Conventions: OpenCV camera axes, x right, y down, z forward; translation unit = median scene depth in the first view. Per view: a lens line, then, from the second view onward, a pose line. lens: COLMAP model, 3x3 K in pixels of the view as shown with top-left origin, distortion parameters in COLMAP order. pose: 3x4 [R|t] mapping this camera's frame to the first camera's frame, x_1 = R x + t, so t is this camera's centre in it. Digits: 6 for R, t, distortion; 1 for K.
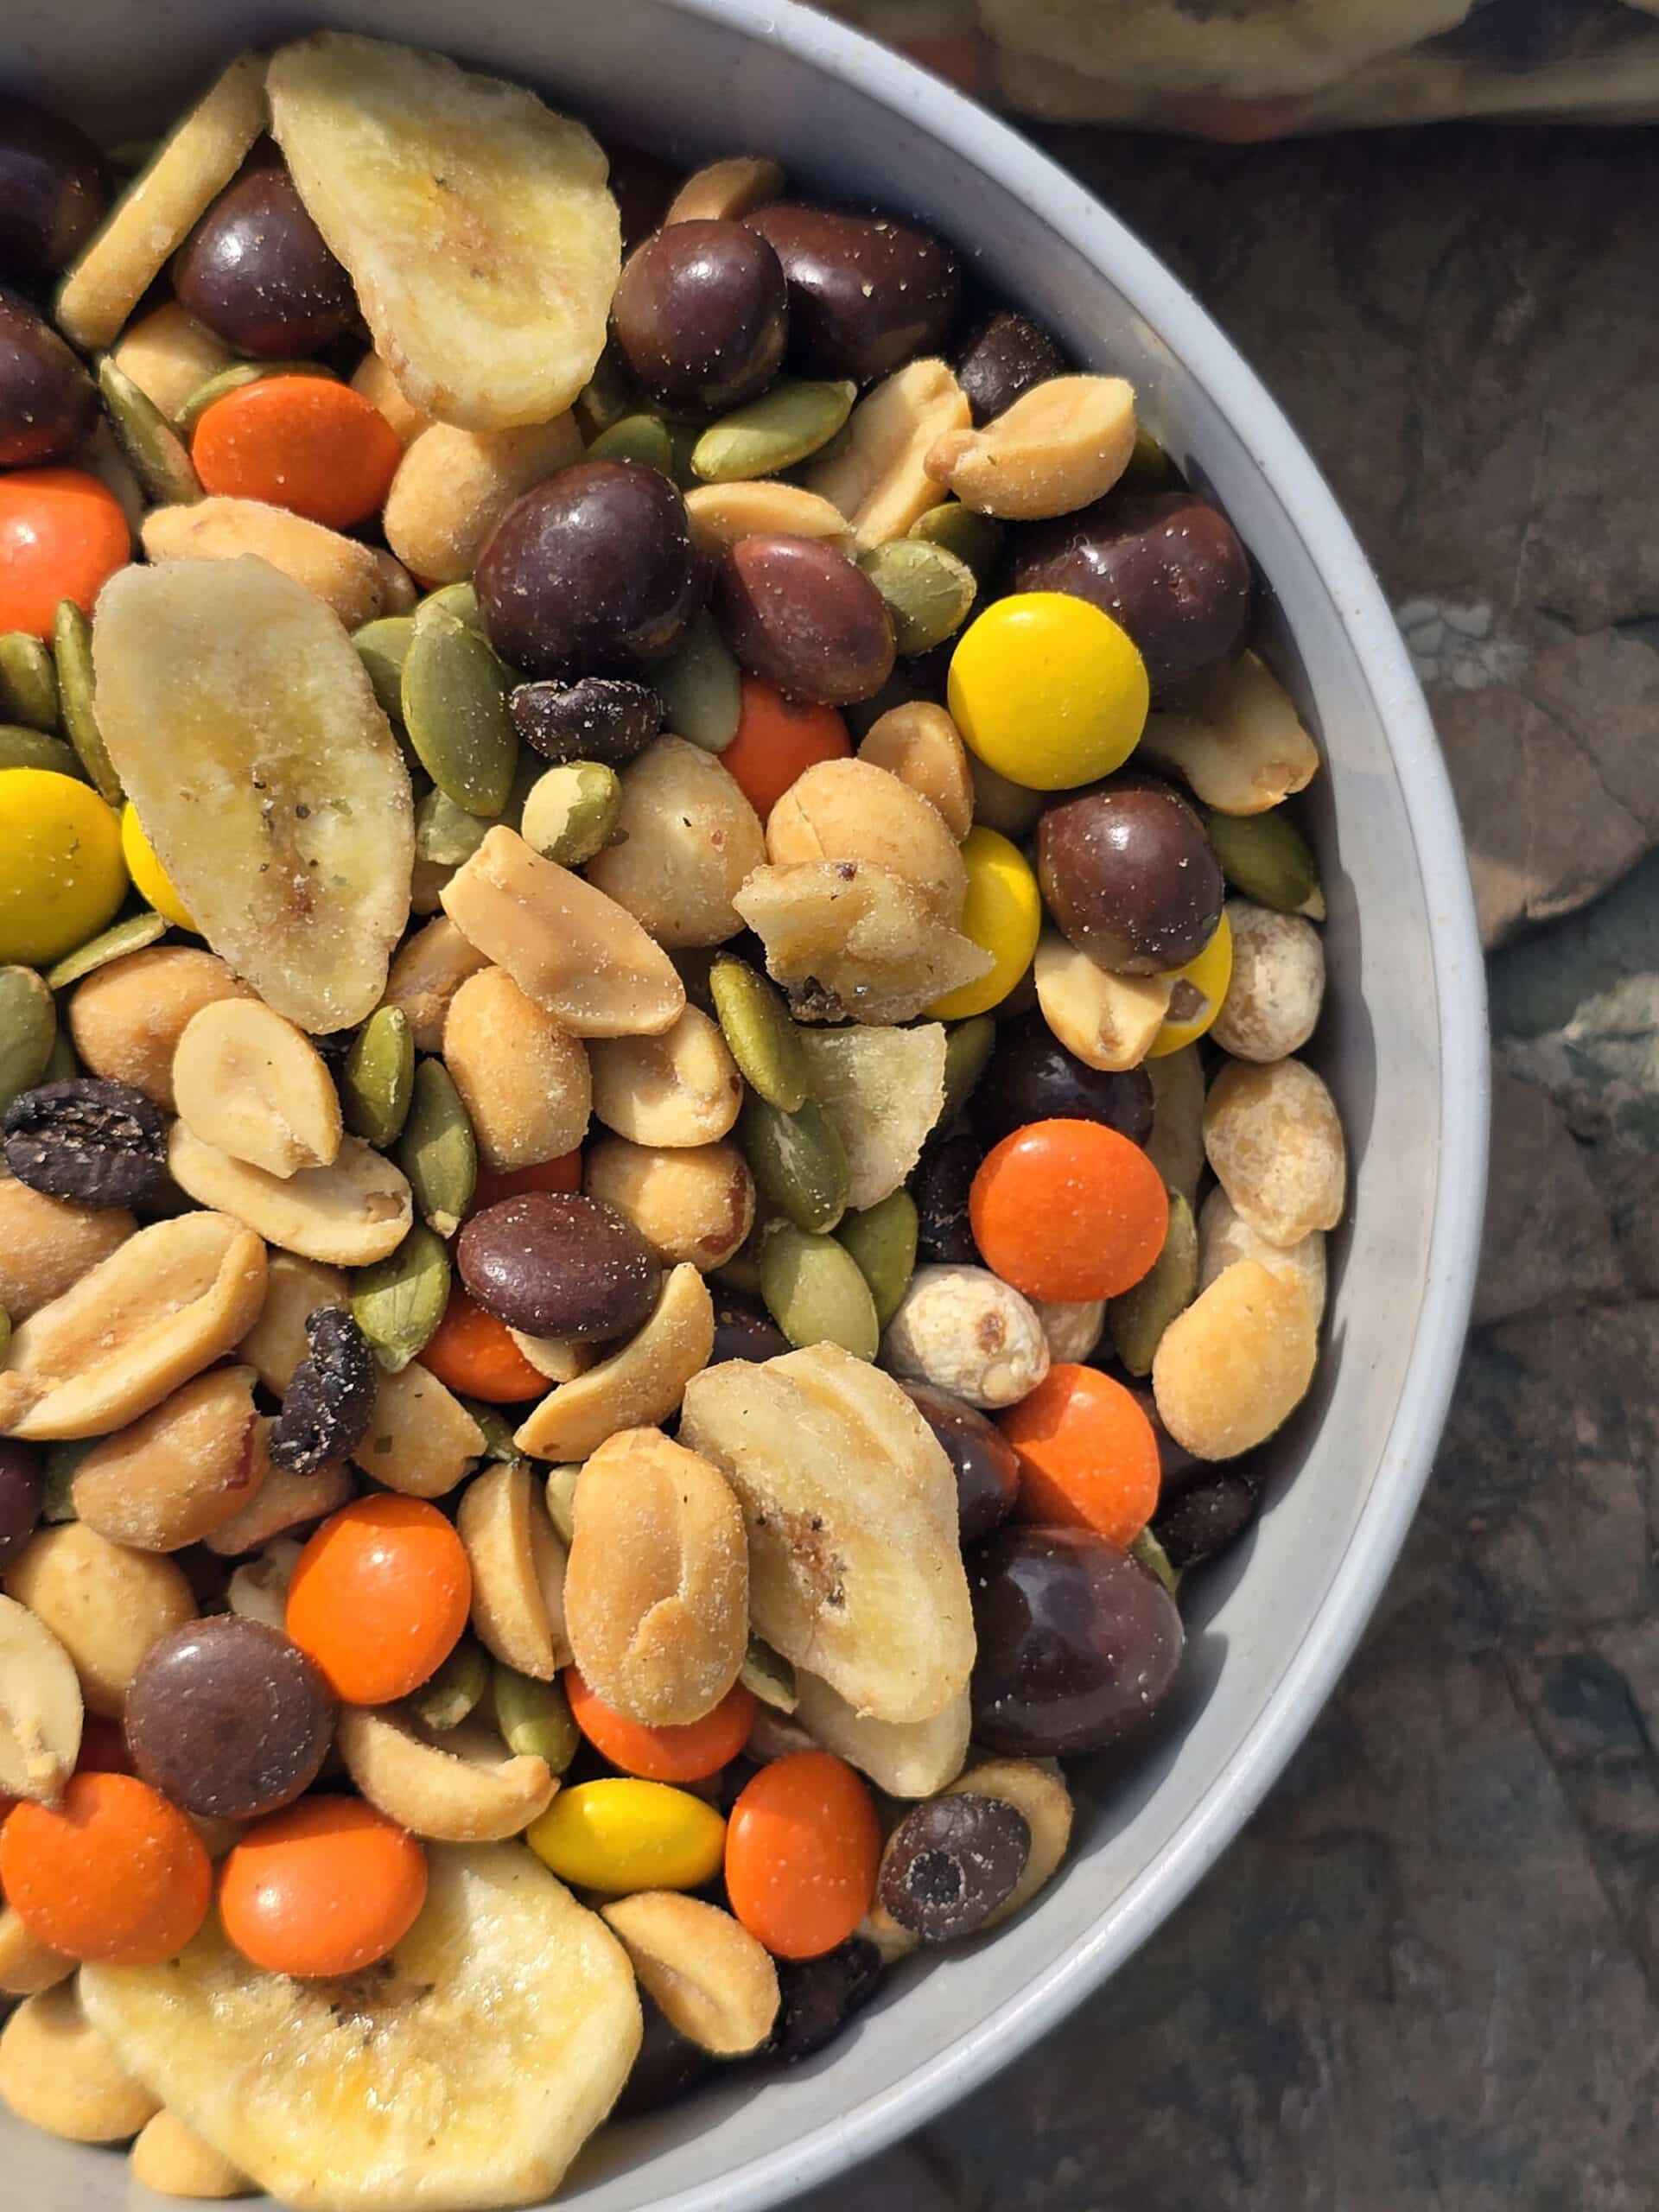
lens RADIAL K [[3981.0, 0, 973.5], [0, 3981.0, 924.2], [0, 0, 1]] dist [0.124826, 0.000000]
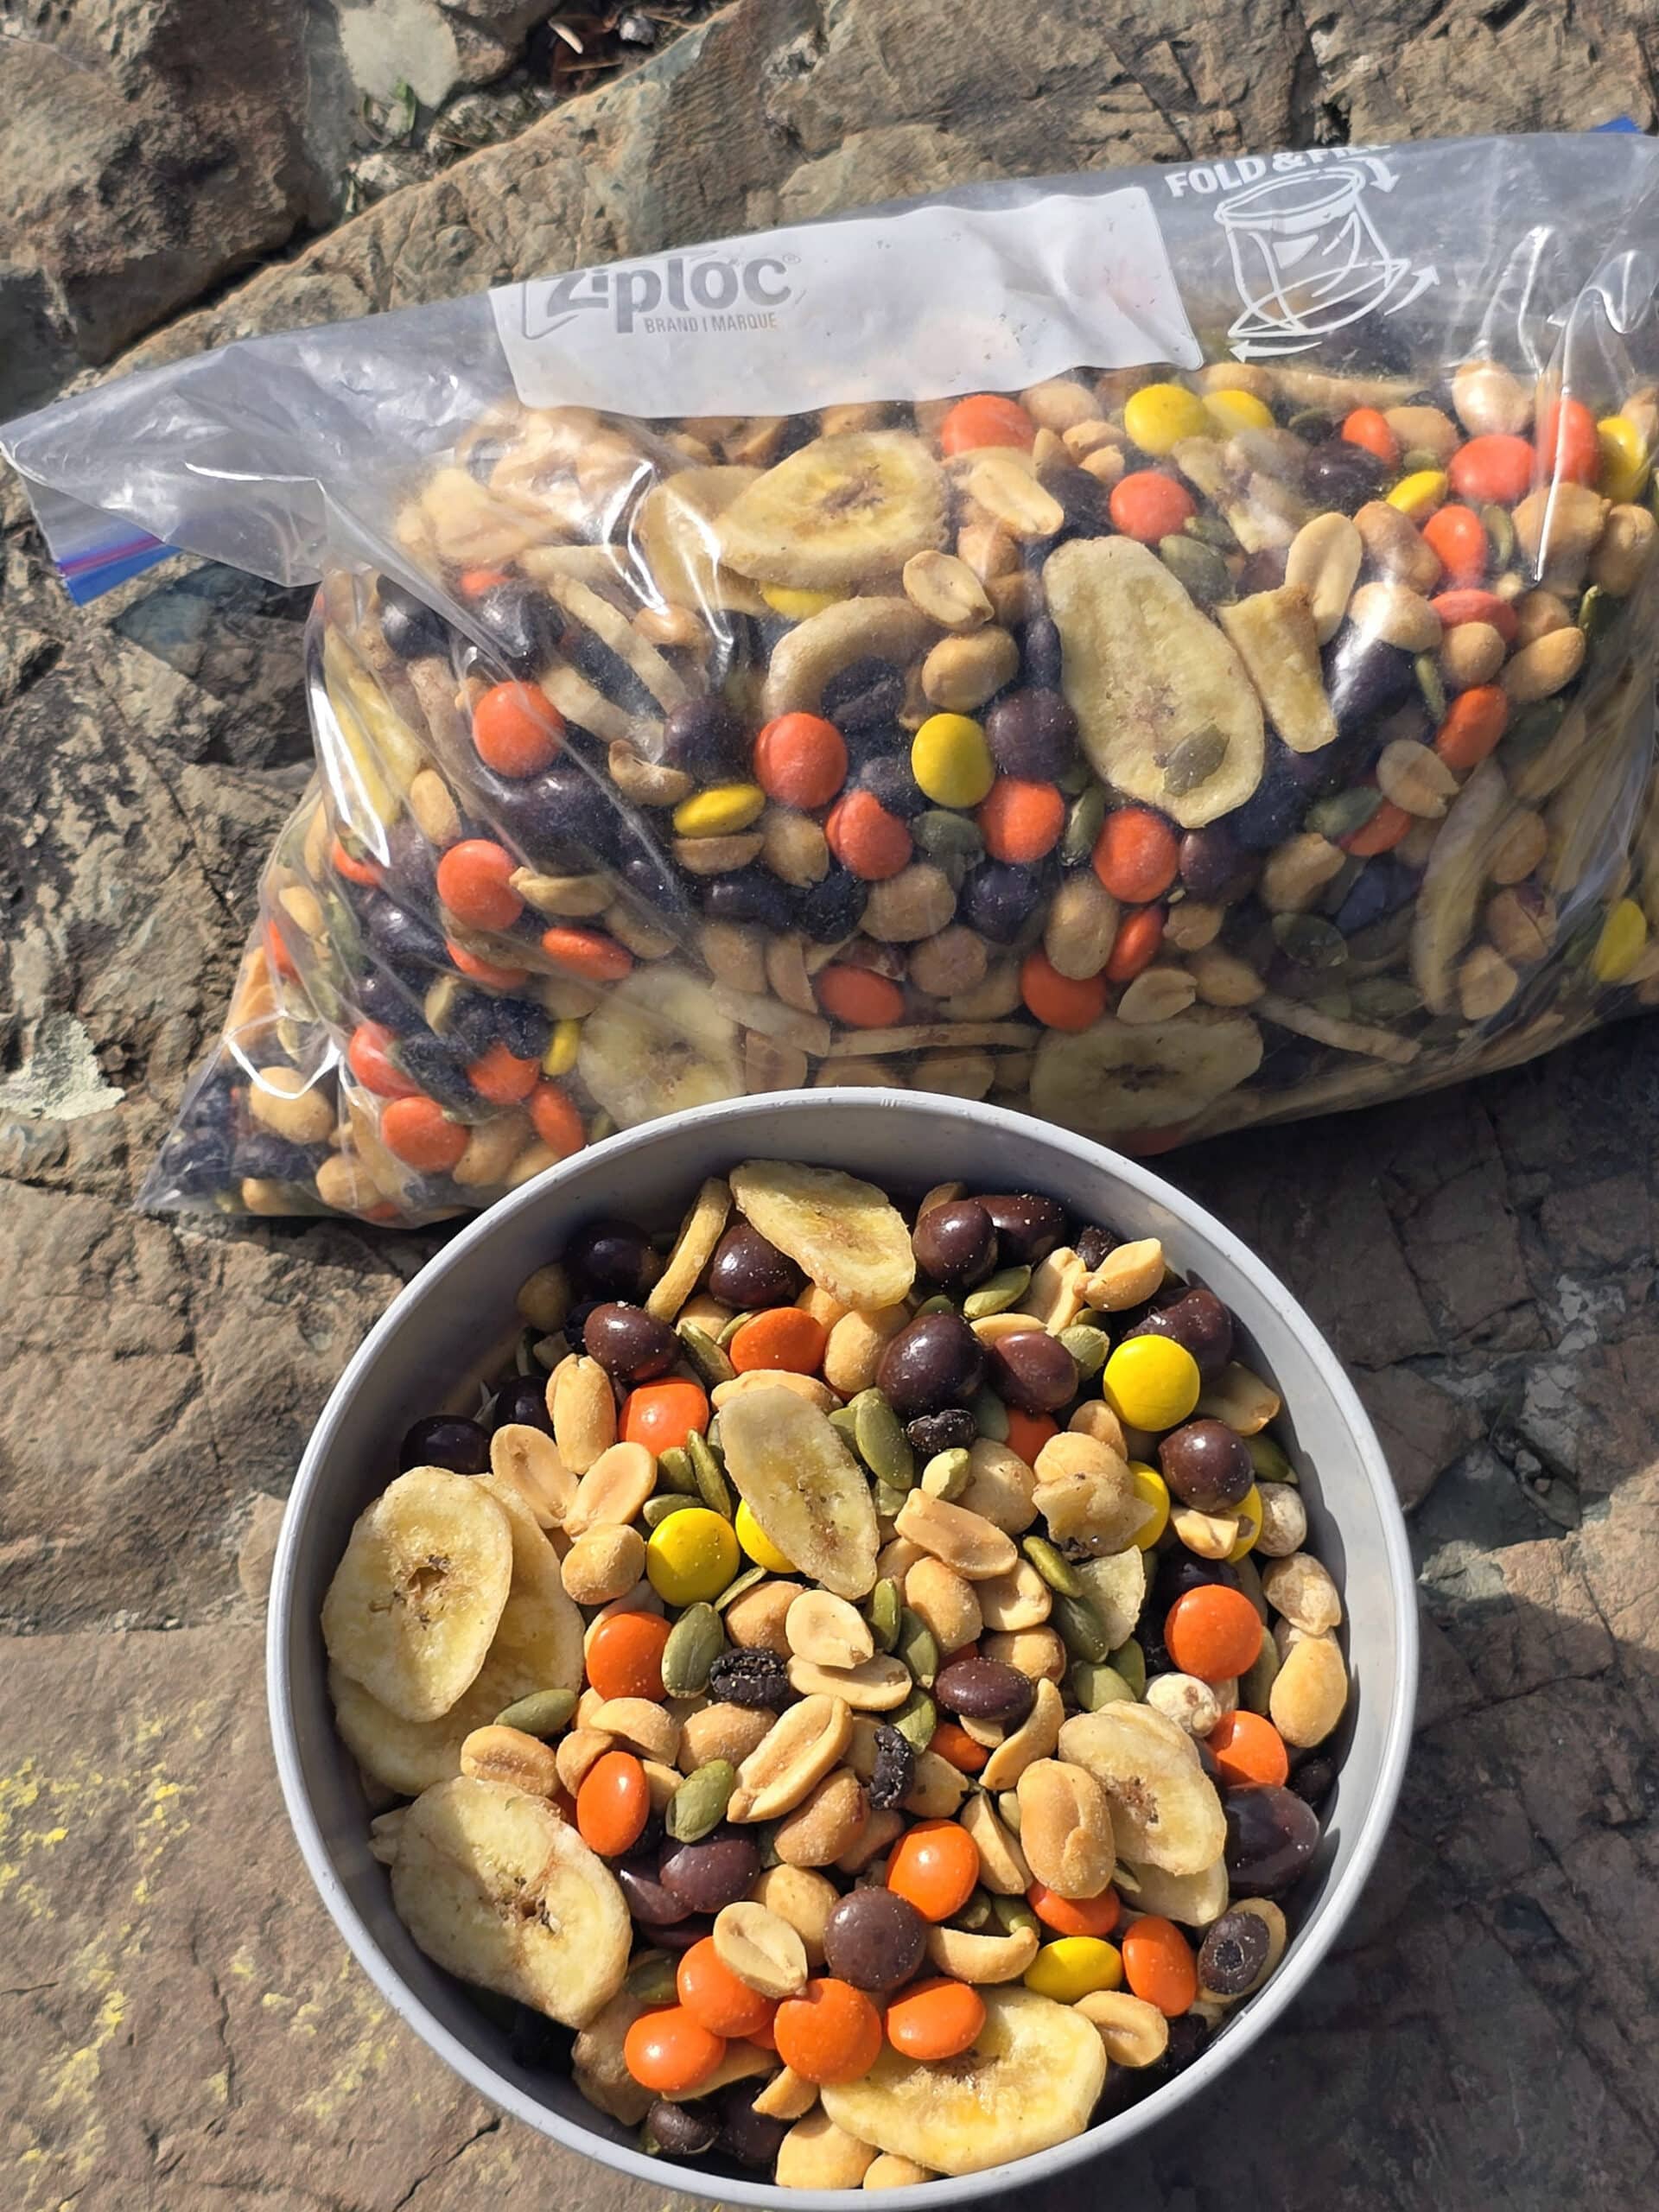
lens RADIAL K [[3981.0, 0, 904.7], [0, 3981.0, 1101.1], [0, 0, 1]] dist [0.124826, 0.000000]
pose [[0.977987, -0.179343, 0.106670, -0.307280], [0.203624, 0.931942, -0.300036, 0.408566], [-0.045601, 0.315151, 0.947945, -1.042881]]
